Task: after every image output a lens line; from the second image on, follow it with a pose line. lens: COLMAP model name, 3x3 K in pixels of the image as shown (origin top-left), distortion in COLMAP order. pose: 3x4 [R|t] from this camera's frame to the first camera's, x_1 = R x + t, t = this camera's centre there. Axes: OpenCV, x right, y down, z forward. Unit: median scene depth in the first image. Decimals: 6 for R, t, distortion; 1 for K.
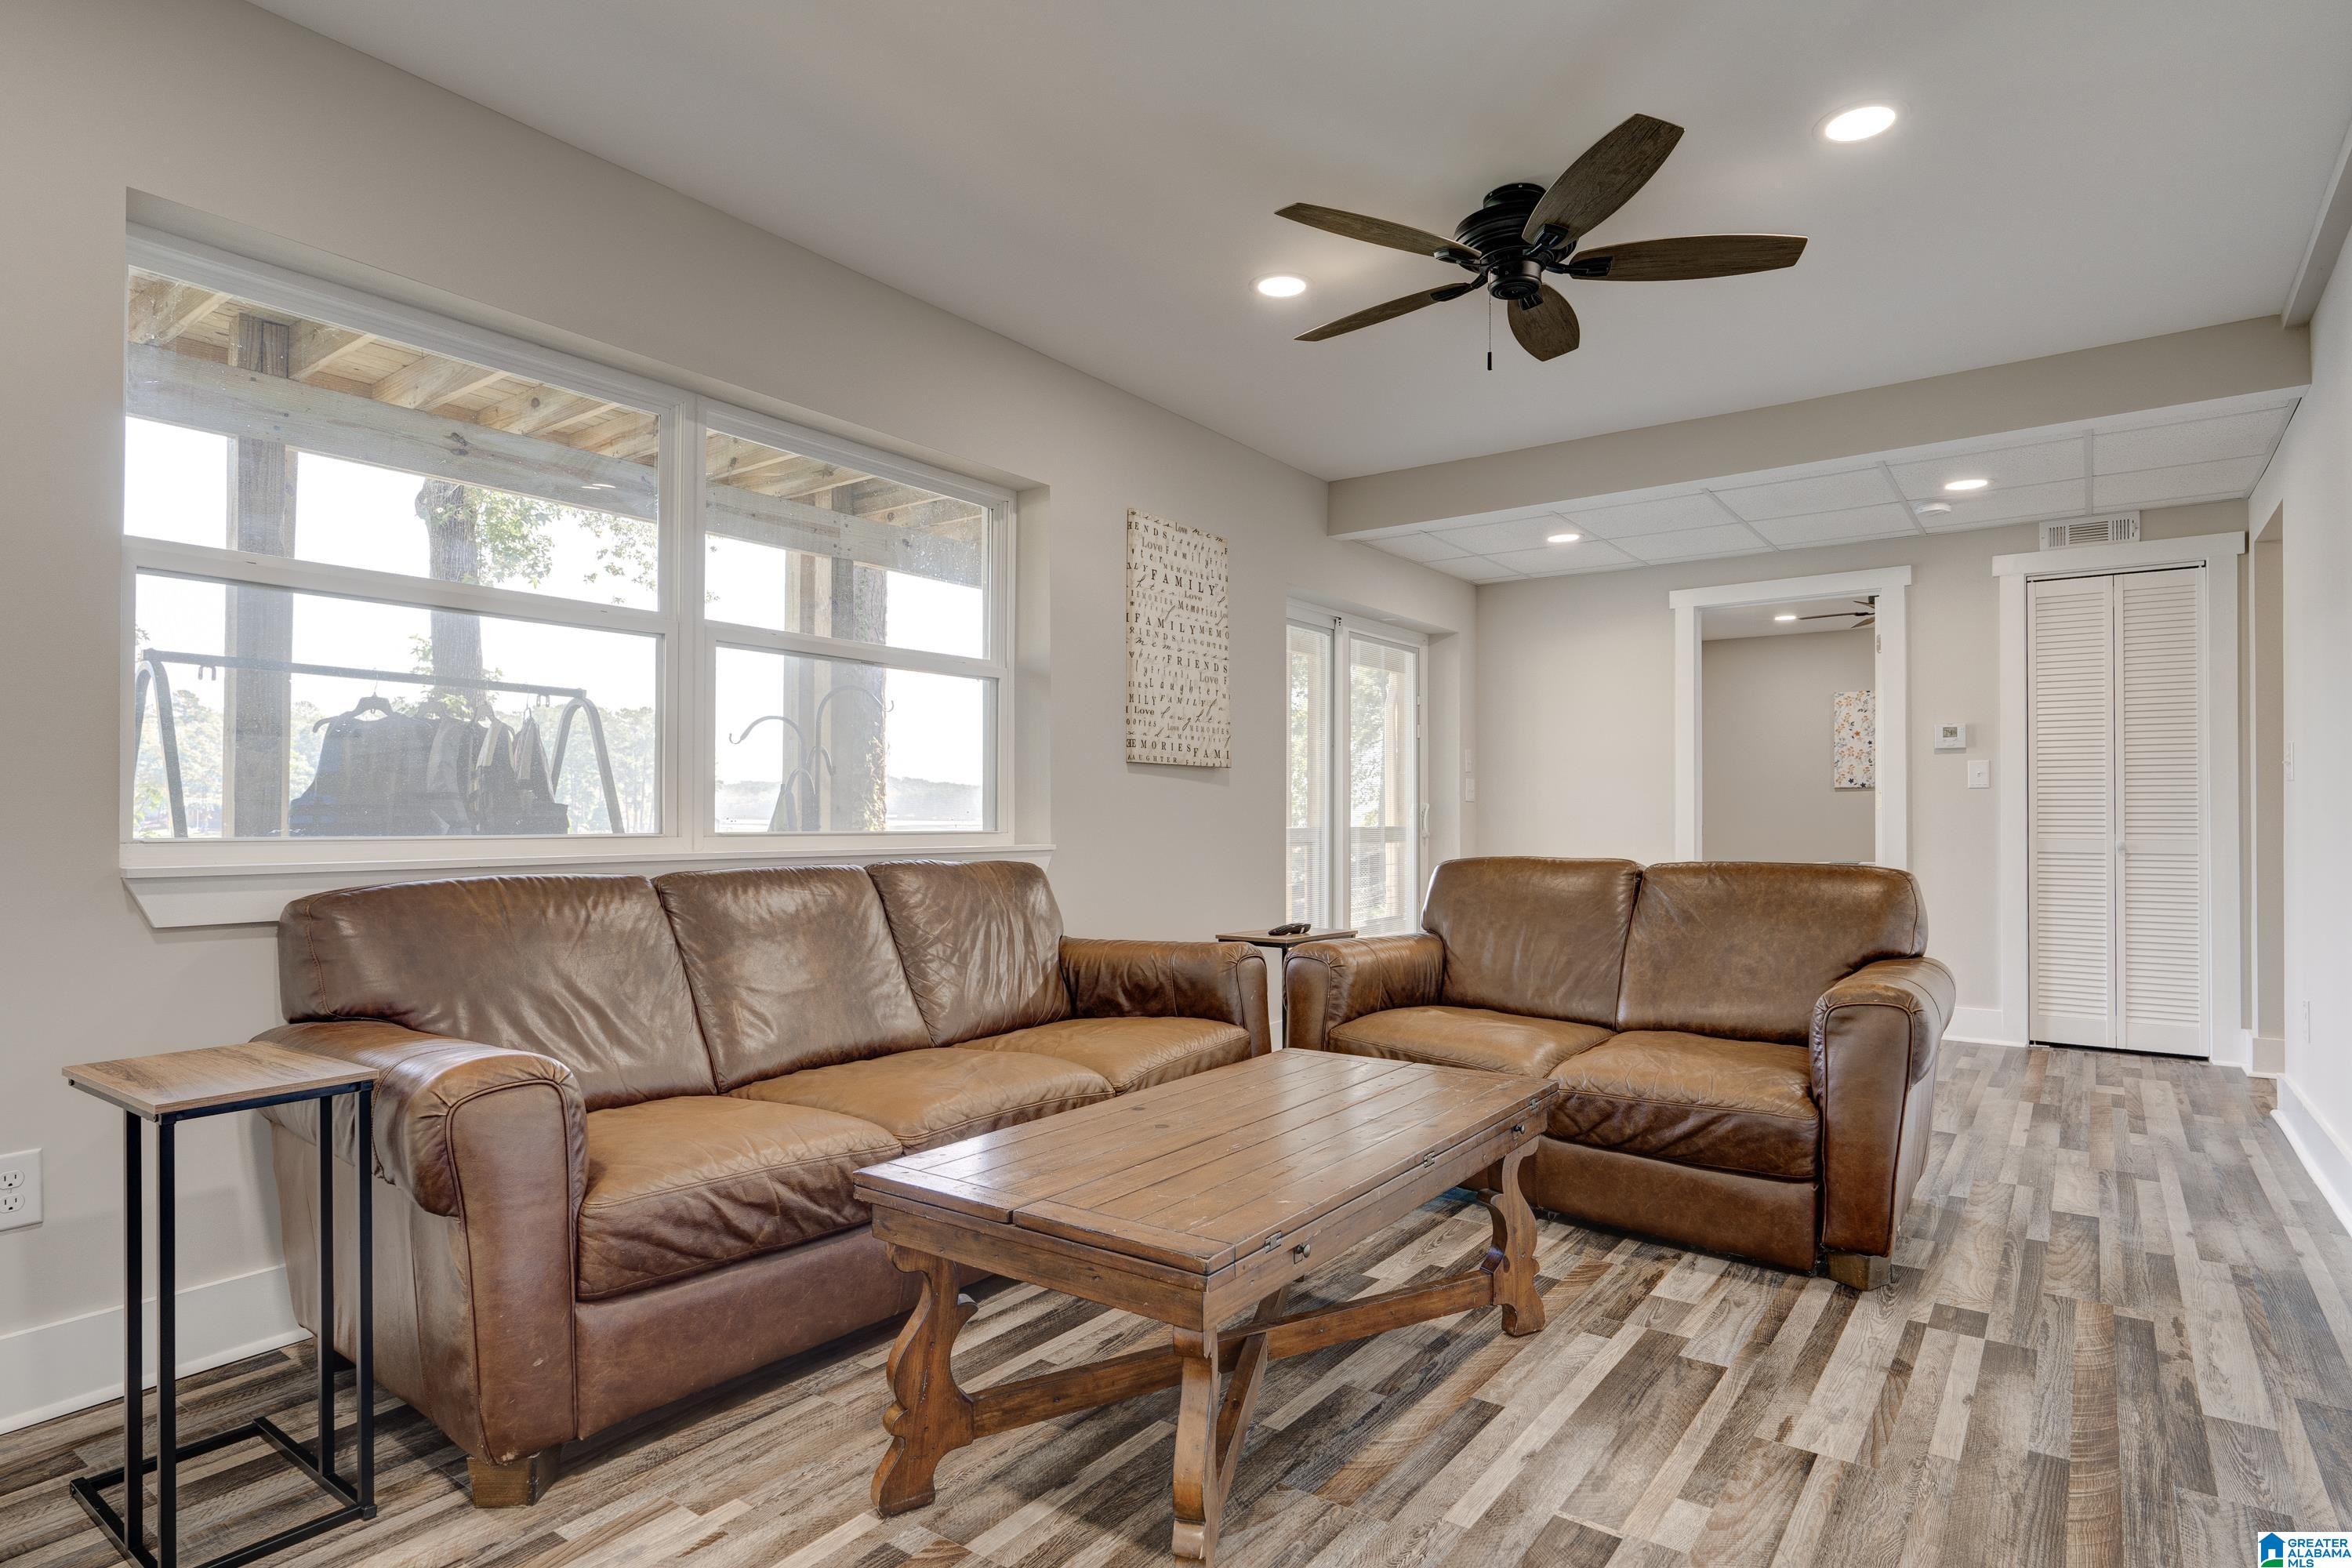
lens RADIAL K [[1251.9, 0, 1182.2], [0, 1251.9, 788.8], [0, 0, 1]] dist [-0.001253, 0.000274]
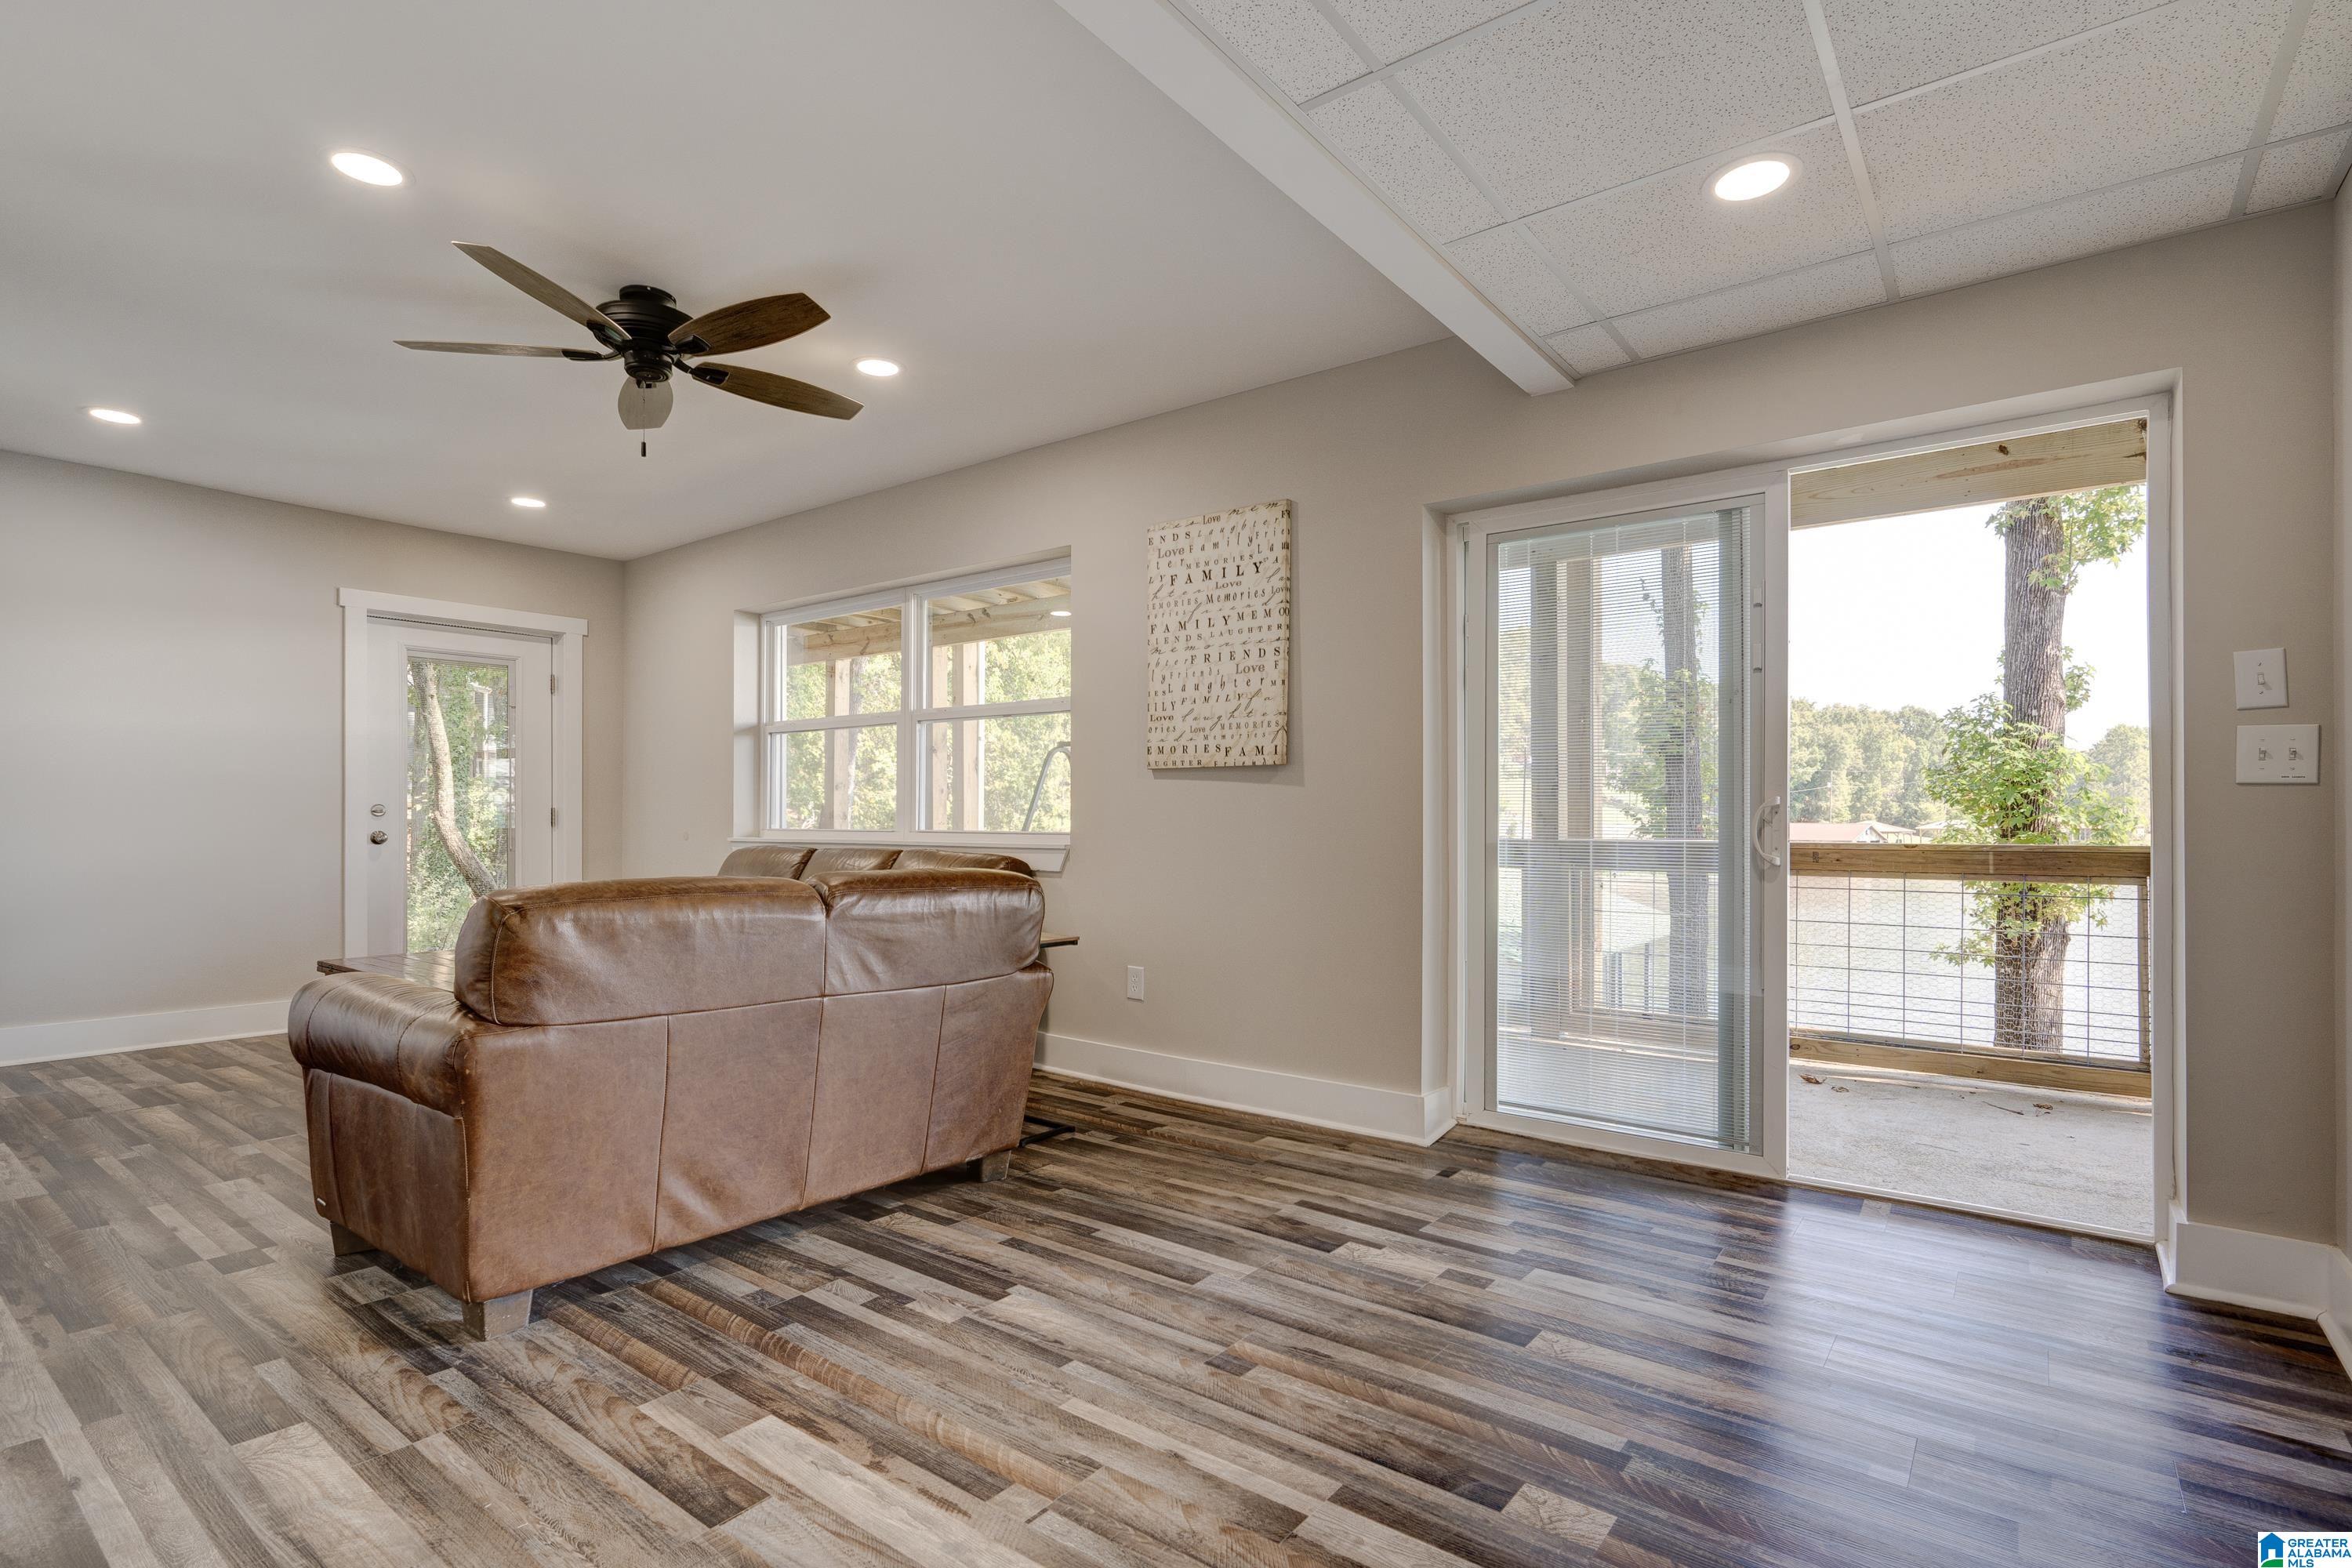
lens RADIAL K [[1141.9, 0, 1175.9], [0, 1141.9, 801.6], [0, 0, 1]] dist [-0.004897, 0.000389]
pose [[-0.030968, -0.020797, -0.999304, 0.900072], [0.017890, 0.999612, -0.021358, 0.026267], [0.999360, -0.018539, -0.030584, 1.040070]]
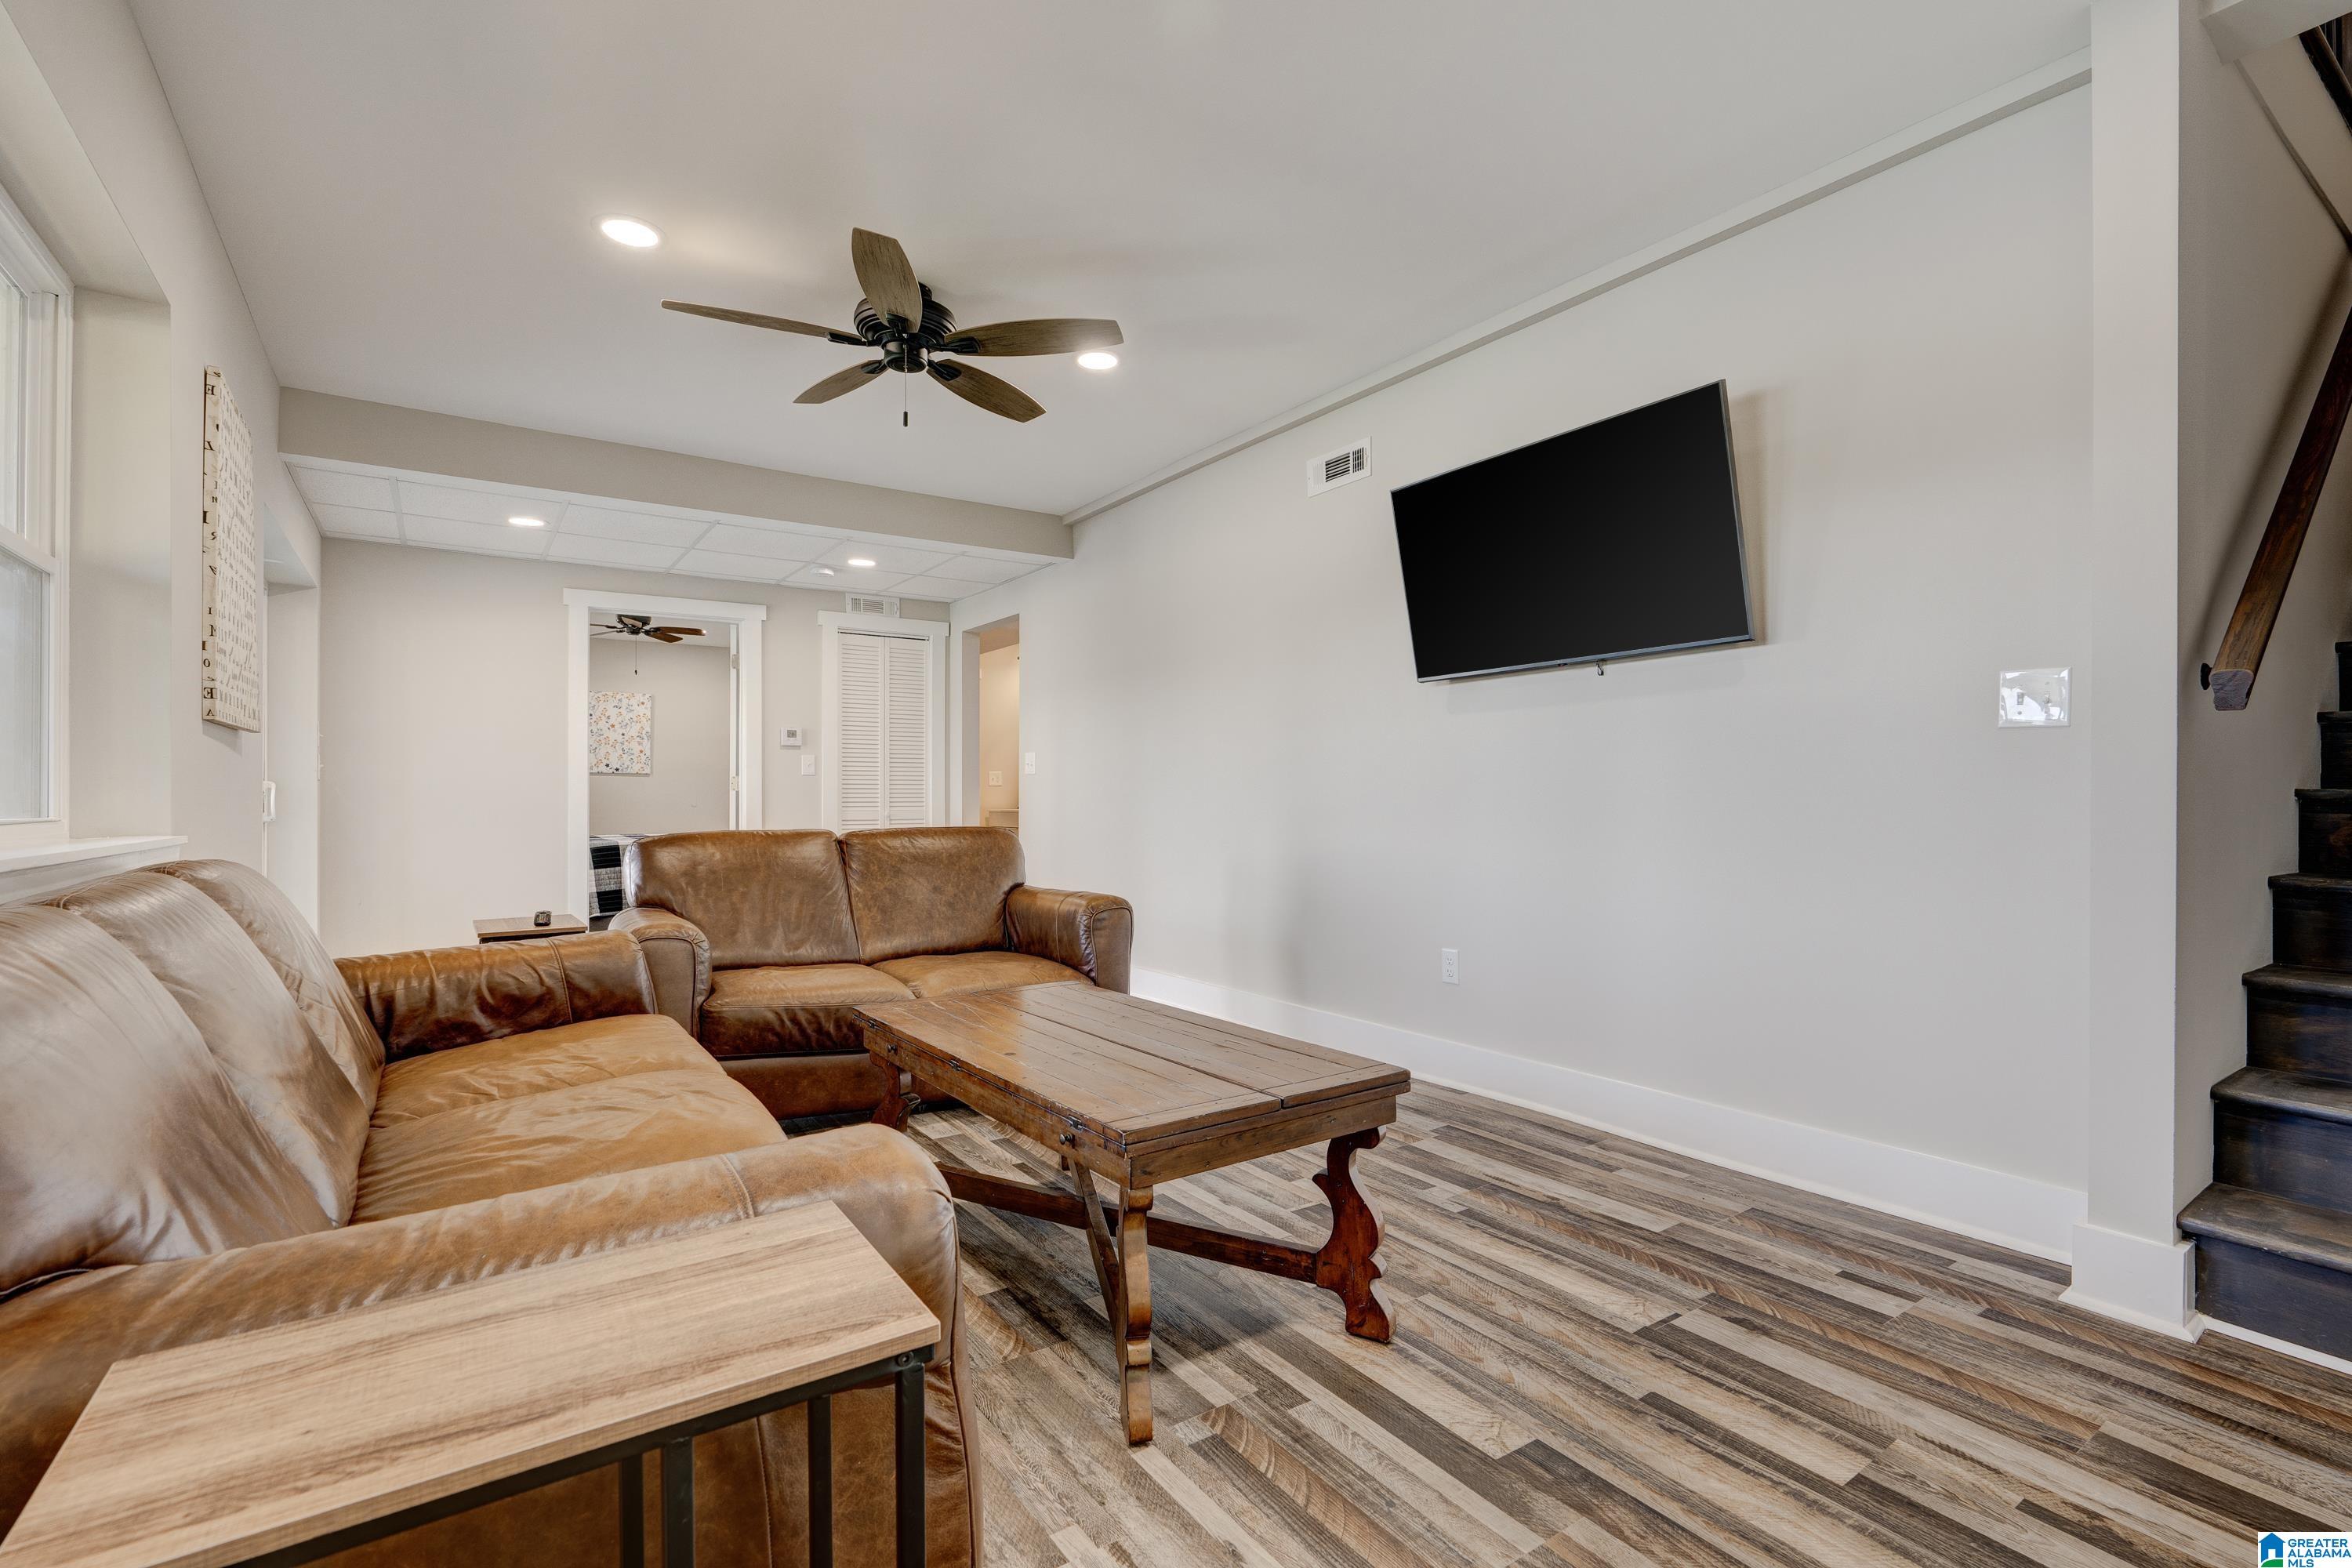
lens RADIAL K [[1069.7, 0, 1183.6], [0, 1069.7, 789.2], [0, 0, 1]] dist [-0.009298, 0.000434]
pose [[0.325647, 0.004850, 0.945479, -0.431111], [-0.017830, 0.999841, 0.001012, 0.007895], [-0.945323, -0.017187, 0.325682, 0.268933]]
